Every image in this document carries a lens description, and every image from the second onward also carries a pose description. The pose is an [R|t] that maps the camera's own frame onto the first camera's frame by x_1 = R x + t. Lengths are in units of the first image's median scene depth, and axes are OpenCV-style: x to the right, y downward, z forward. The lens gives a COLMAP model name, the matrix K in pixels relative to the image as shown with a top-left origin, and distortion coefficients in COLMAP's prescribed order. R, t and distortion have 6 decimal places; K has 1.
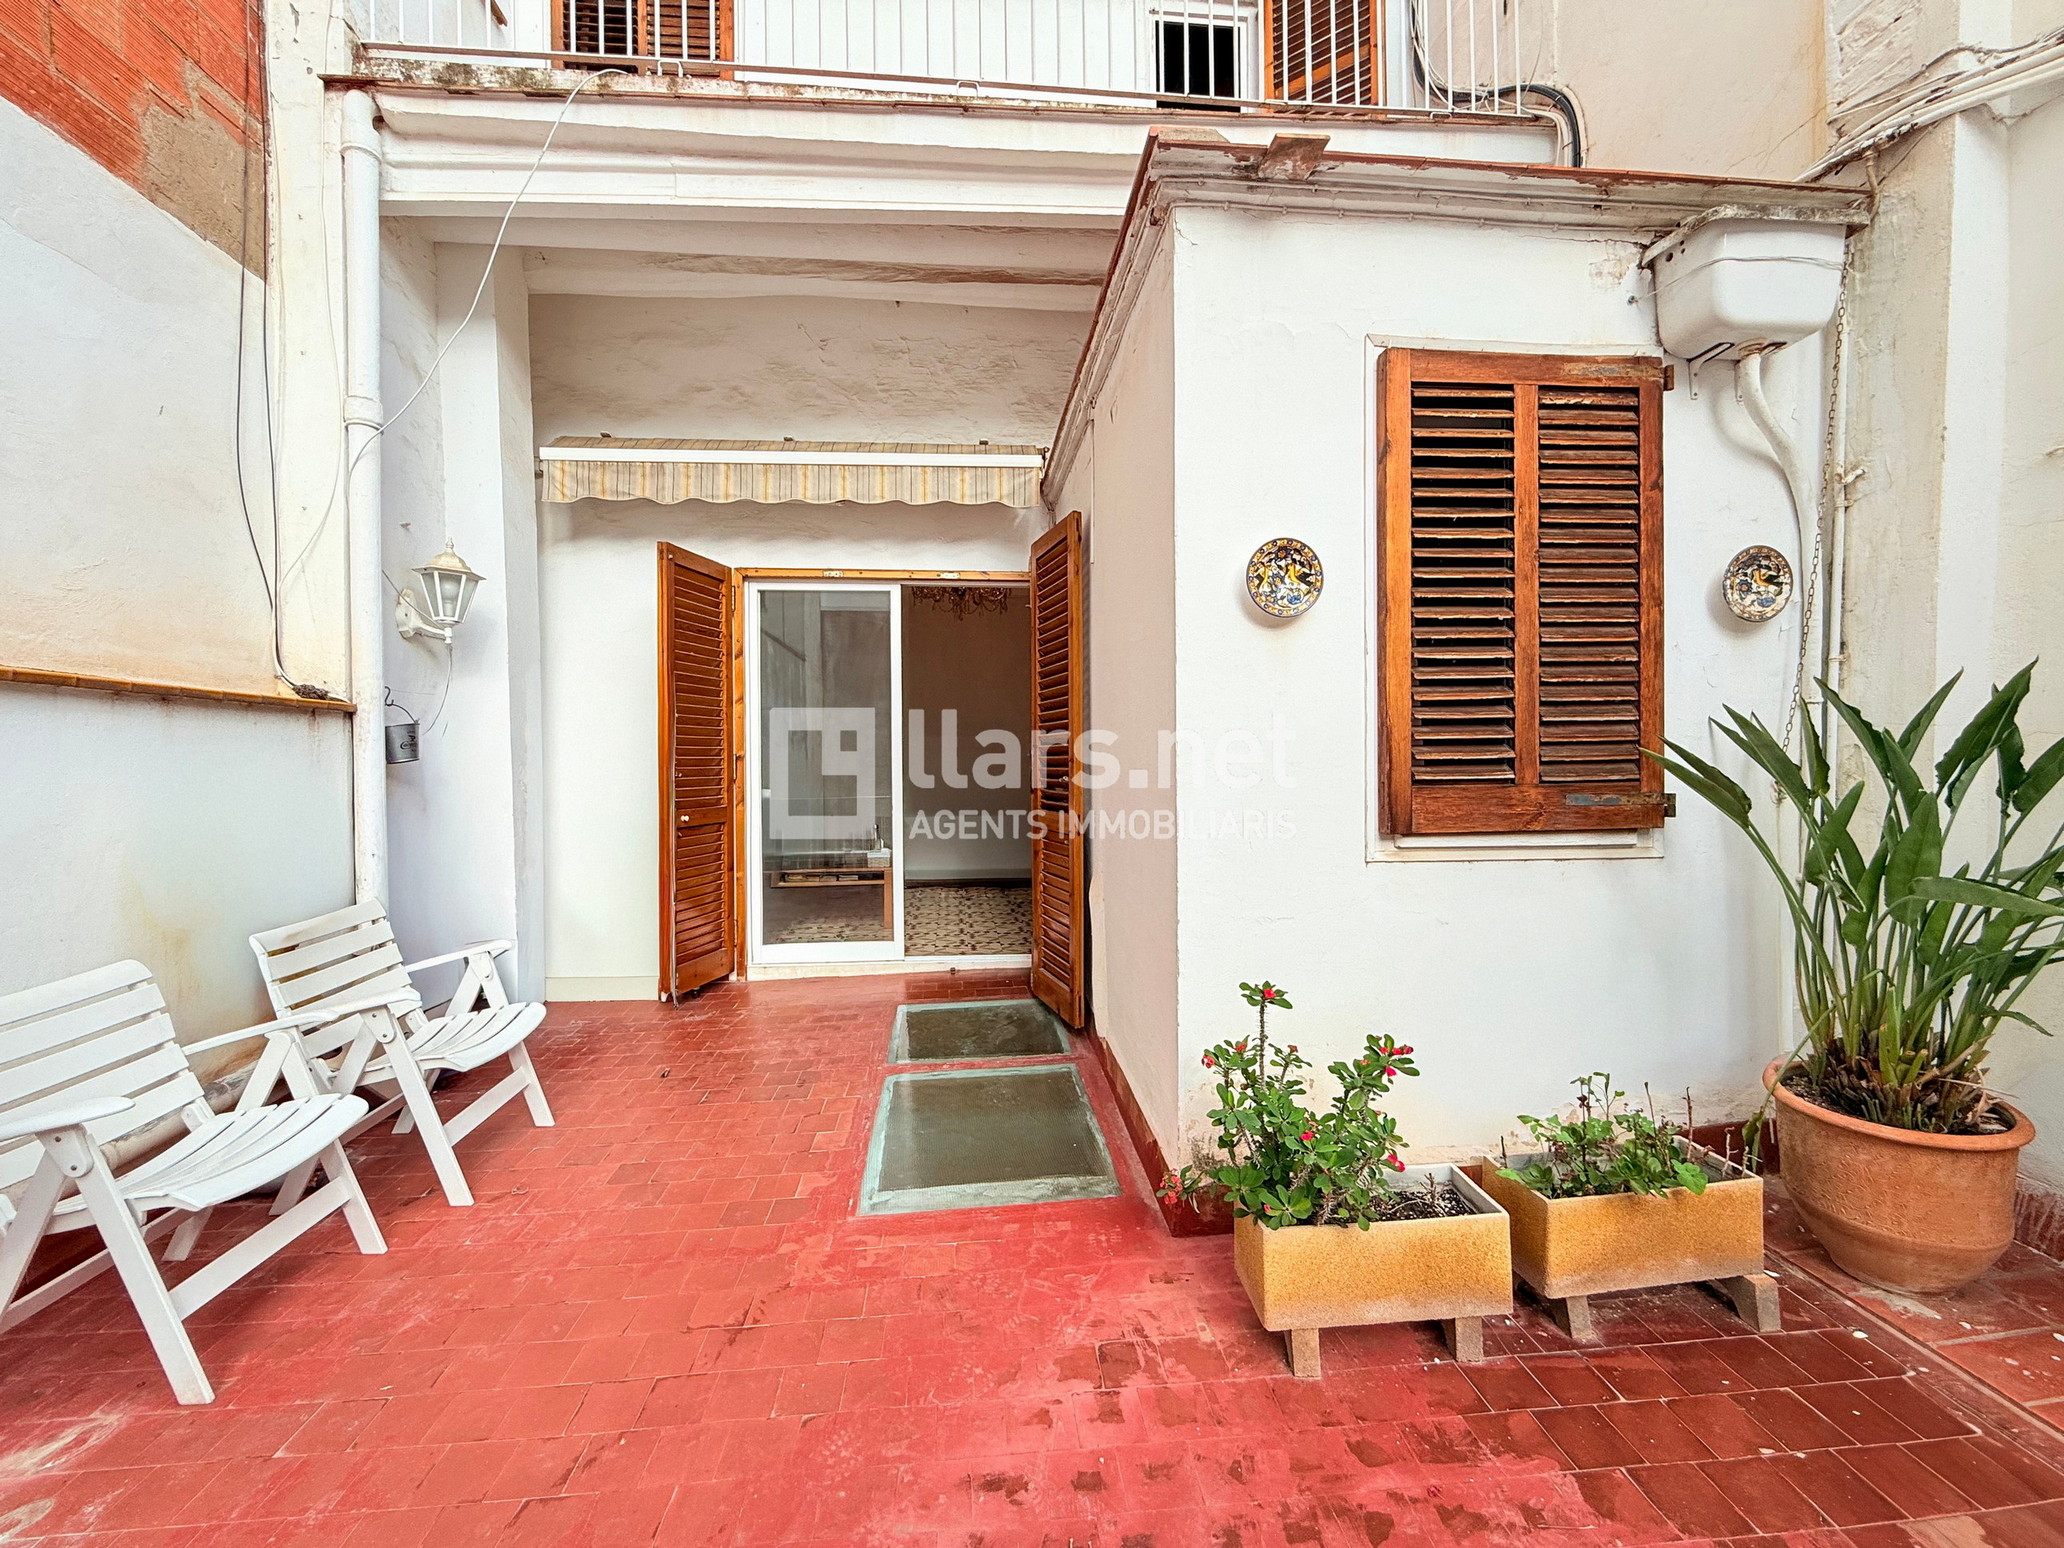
lens RADIAL K [[829.7, 0, 1018.5], [0, 829.7, 774.6], [0, 0, 1]] dist [-0.000253, 0.000357]
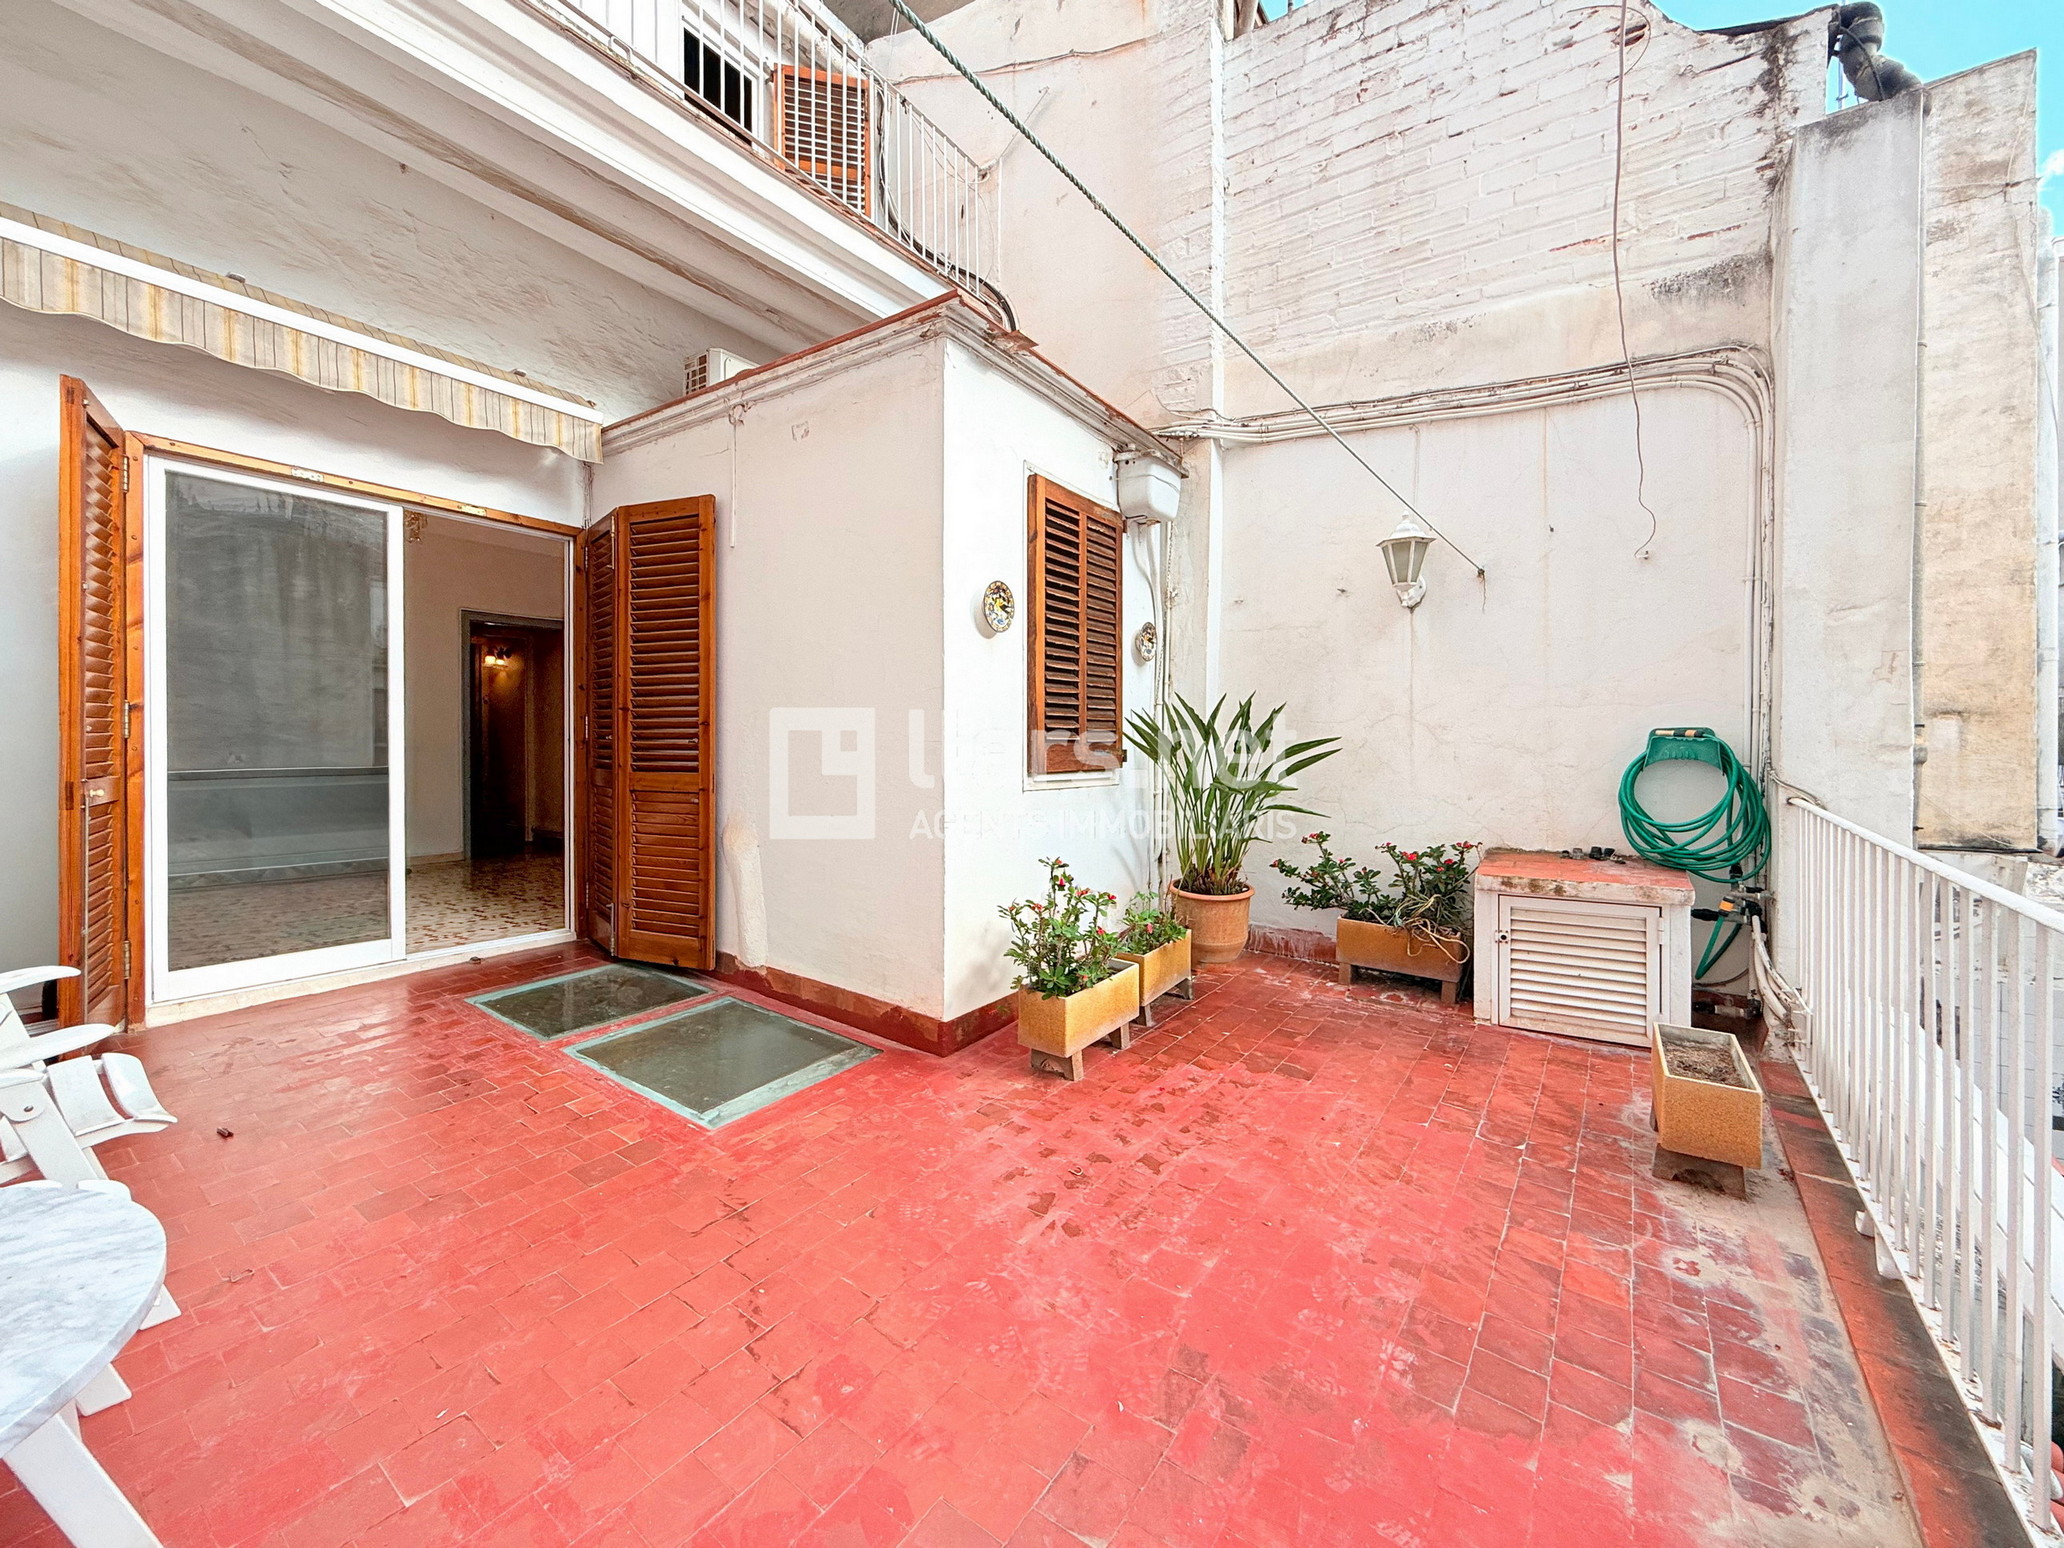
lens RADIAL K [[824.5, 0, 1027.3], [0, 824.5, 750.0], [0, 0, 1]] dist [0.000409, 0.000197]
pose [[0.643015, 0.005252, 0.765836, -0.777785], [-0.003077, 0.999986, -0.004274, 0.032906], [-0.765848, 0.000392, 0.643022, -0.021552]]
